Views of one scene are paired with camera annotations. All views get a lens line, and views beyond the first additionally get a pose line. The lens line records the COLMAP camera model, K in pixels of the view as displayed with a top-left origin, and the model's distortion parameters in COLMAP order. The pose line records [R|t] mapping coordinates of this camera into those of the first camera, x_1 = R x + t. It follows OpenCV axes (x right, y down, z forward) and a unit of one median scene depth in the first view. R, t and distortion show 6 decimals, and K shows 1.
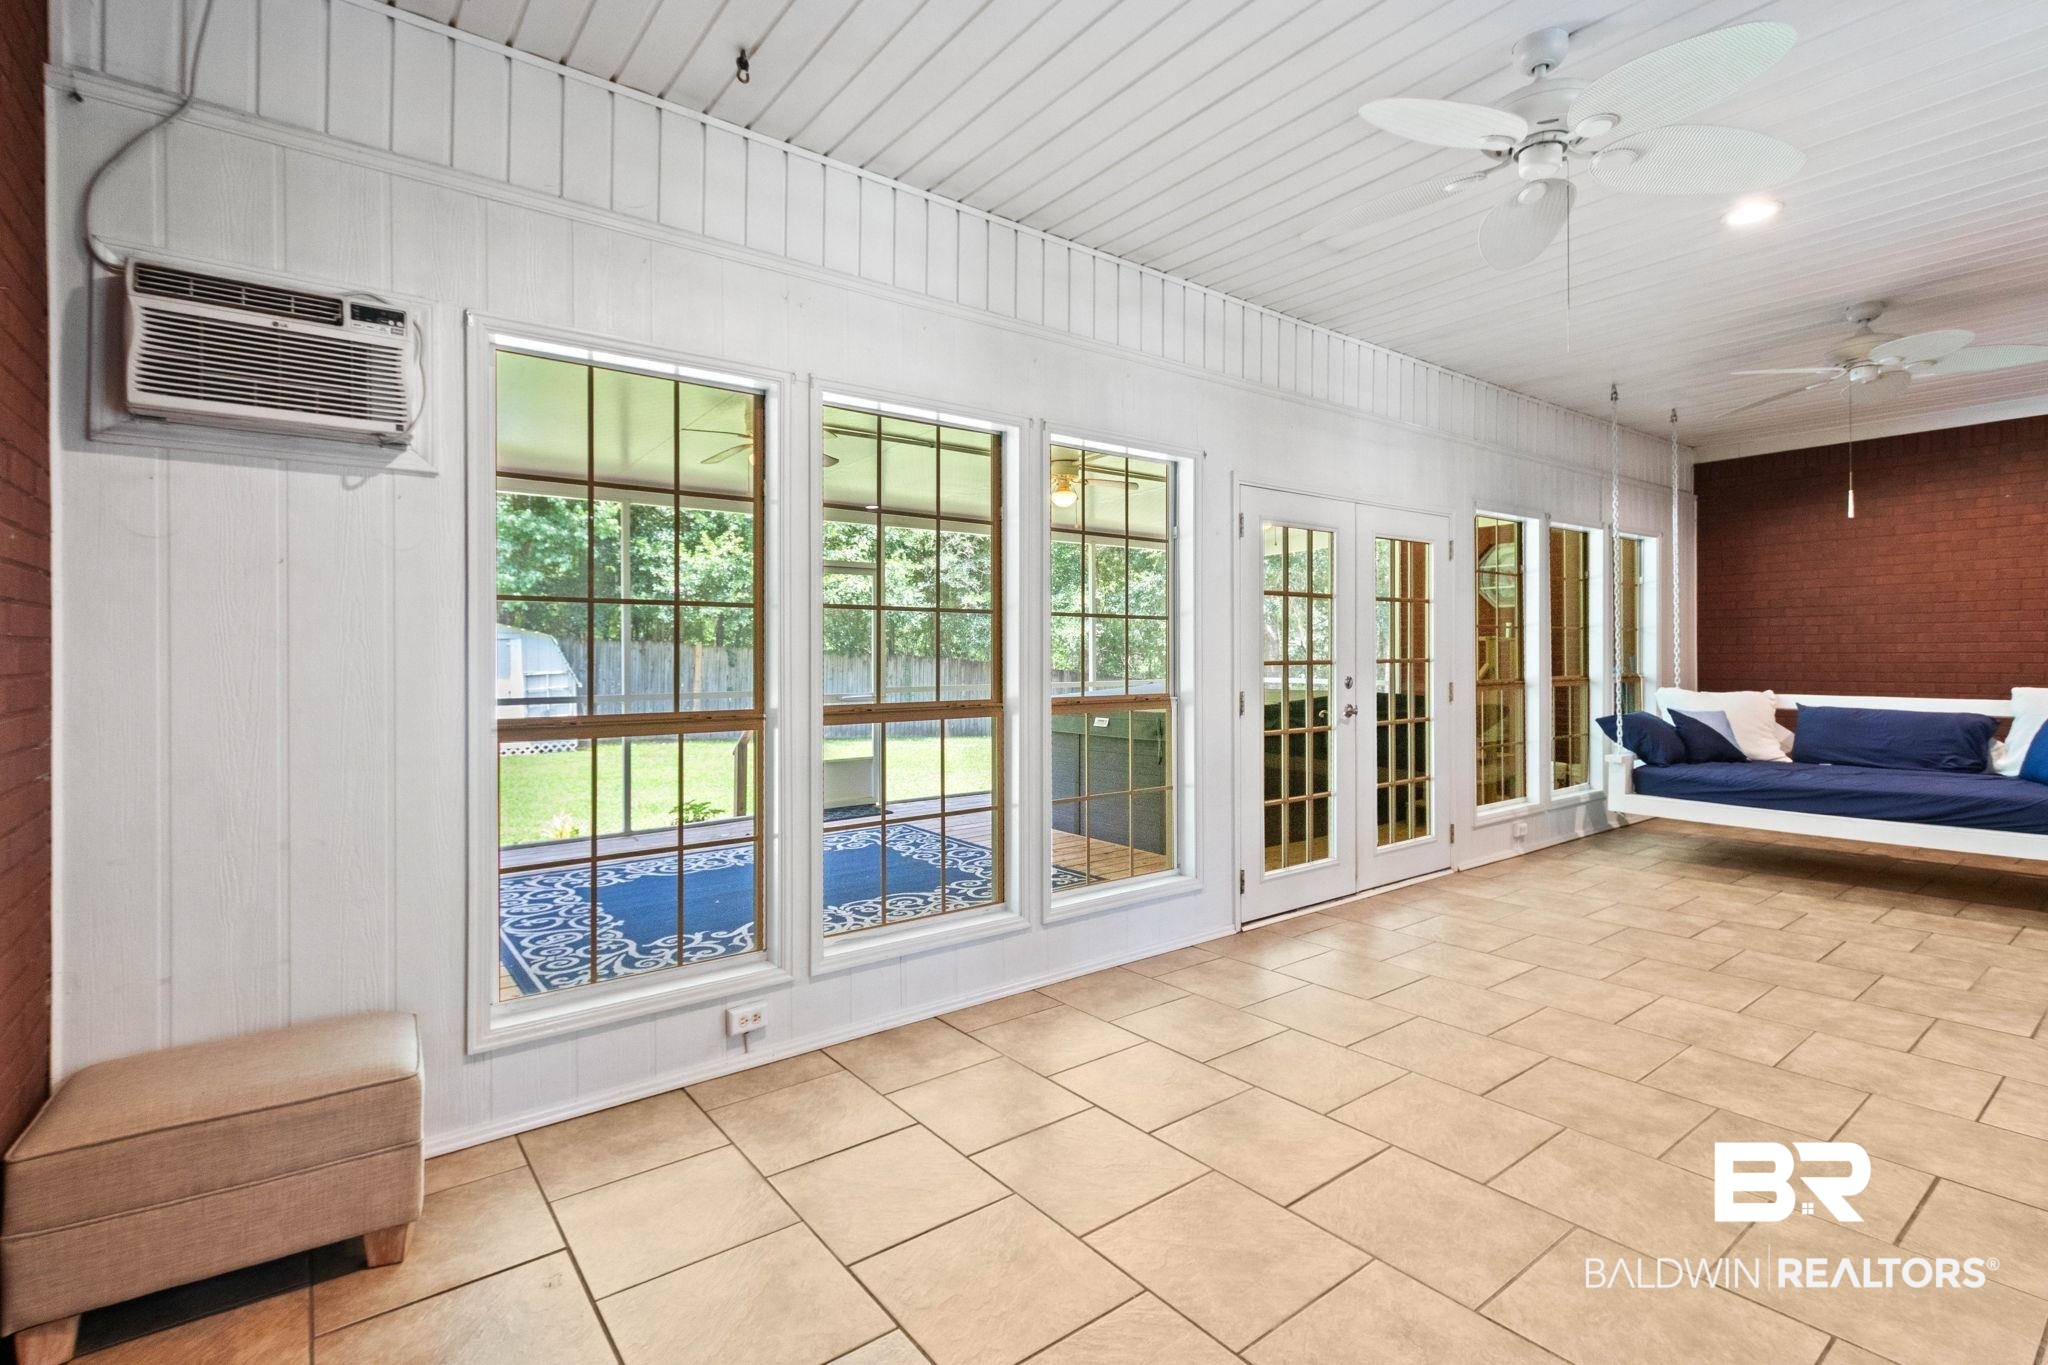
lens RADIAL K [[946.8, 0, 1027.6], [0, 946.8, 647.8], [0, 0, 1]] dist [0.006006, -0.002913]
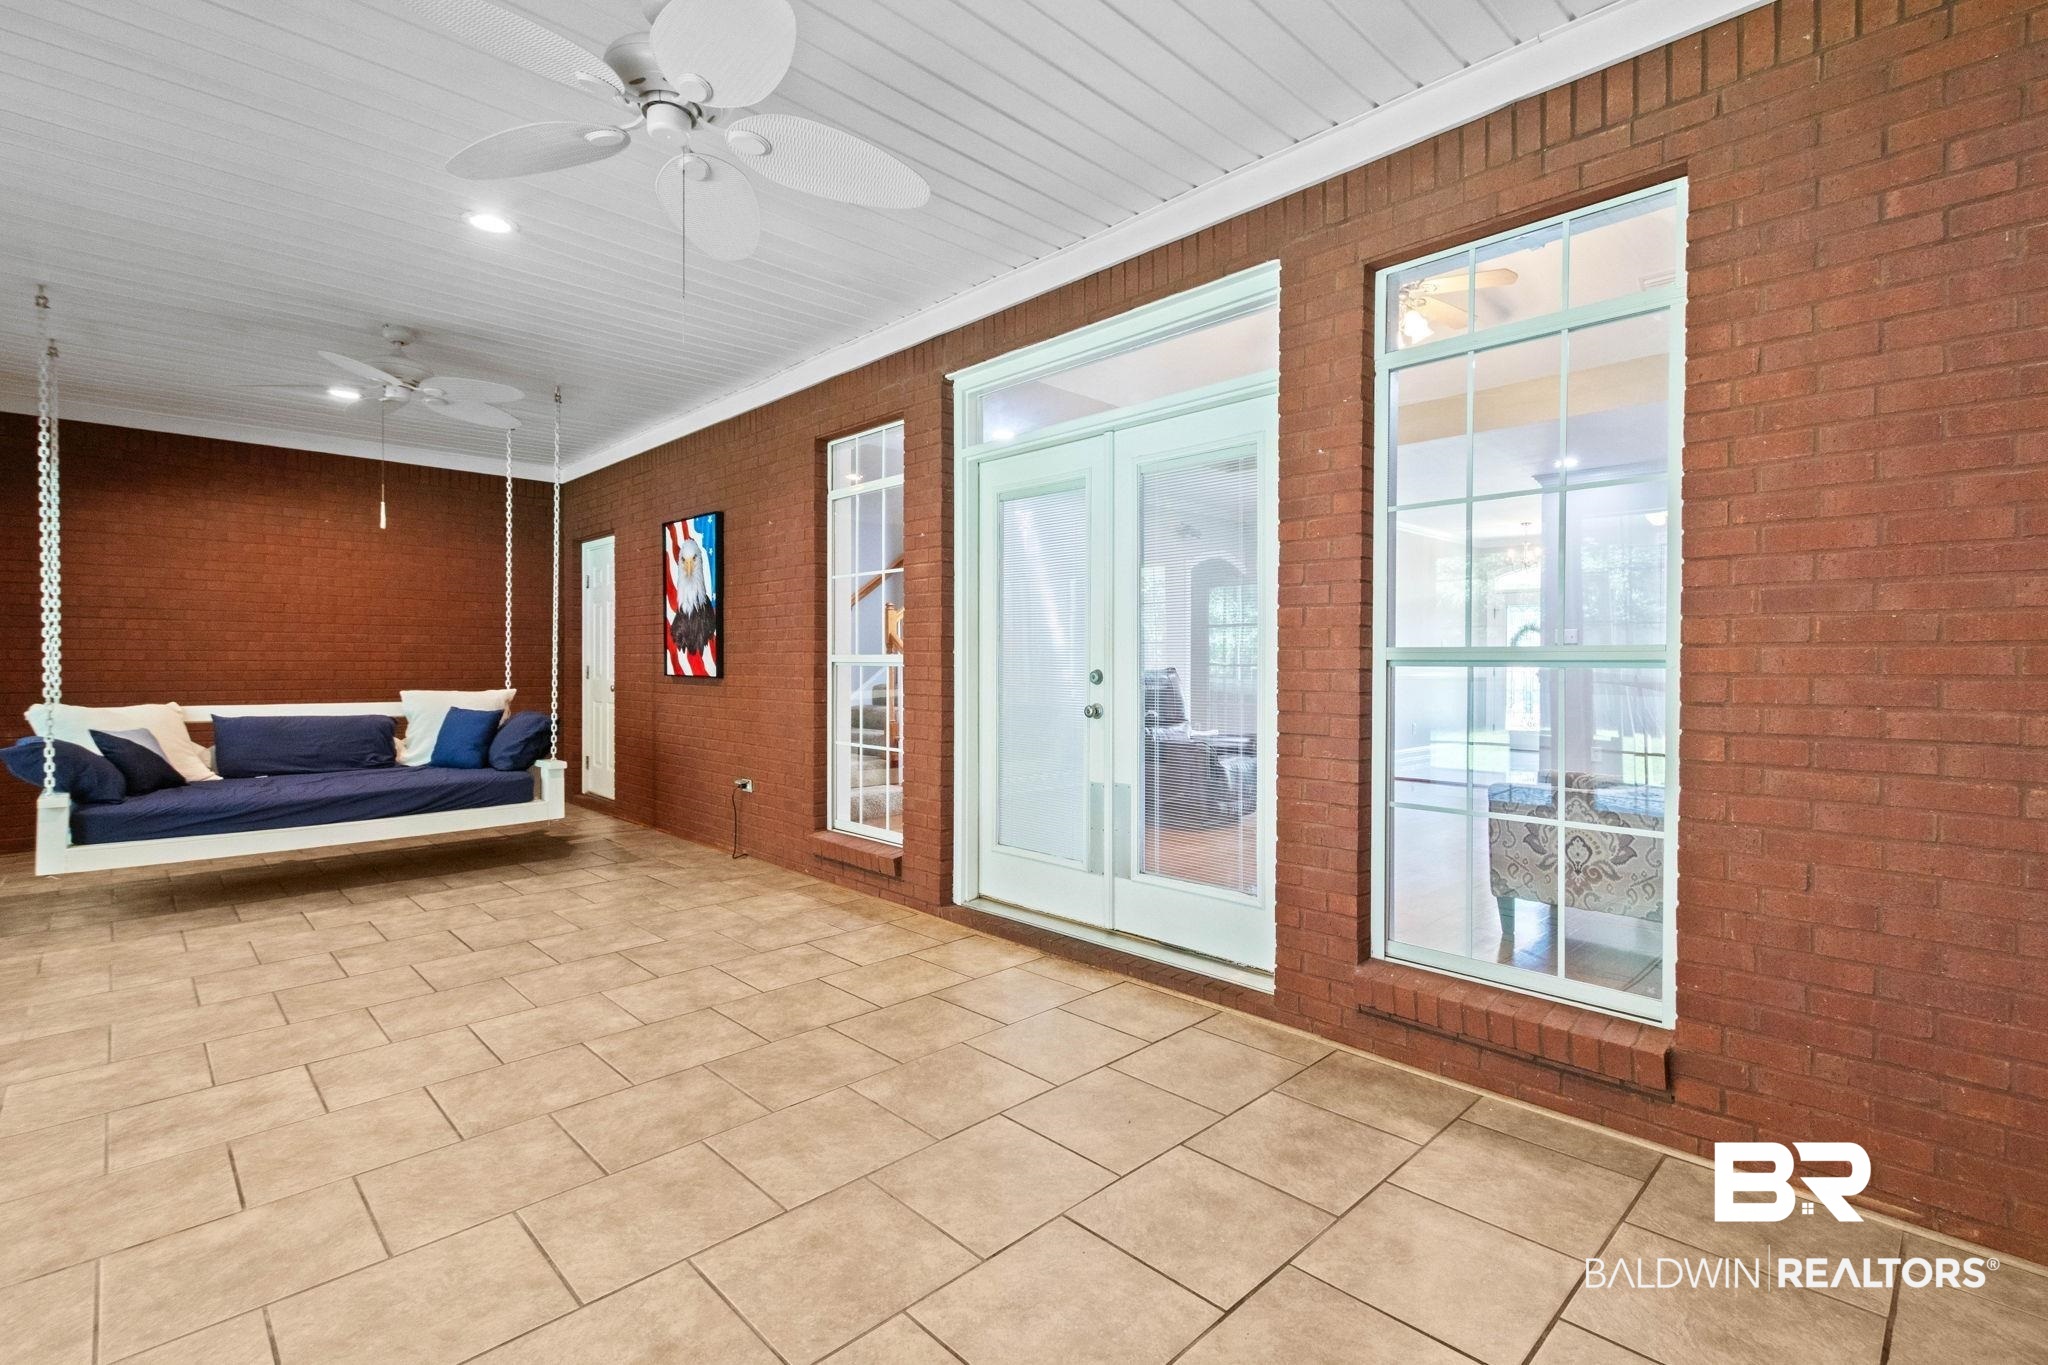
lens RADIAL K [[946.8, 0, 1023.8], [0, 946.8, 678.9], [0, 0, 1]] dist [0.006006, -0.002913]
pose [[-0.115849, -0.011890, 0.993196, -0.249010], [-0.010145, 0.999890, 0.010787, 0.008076], [-0.993215, -0.008827, -0.115957, 0.446434]]
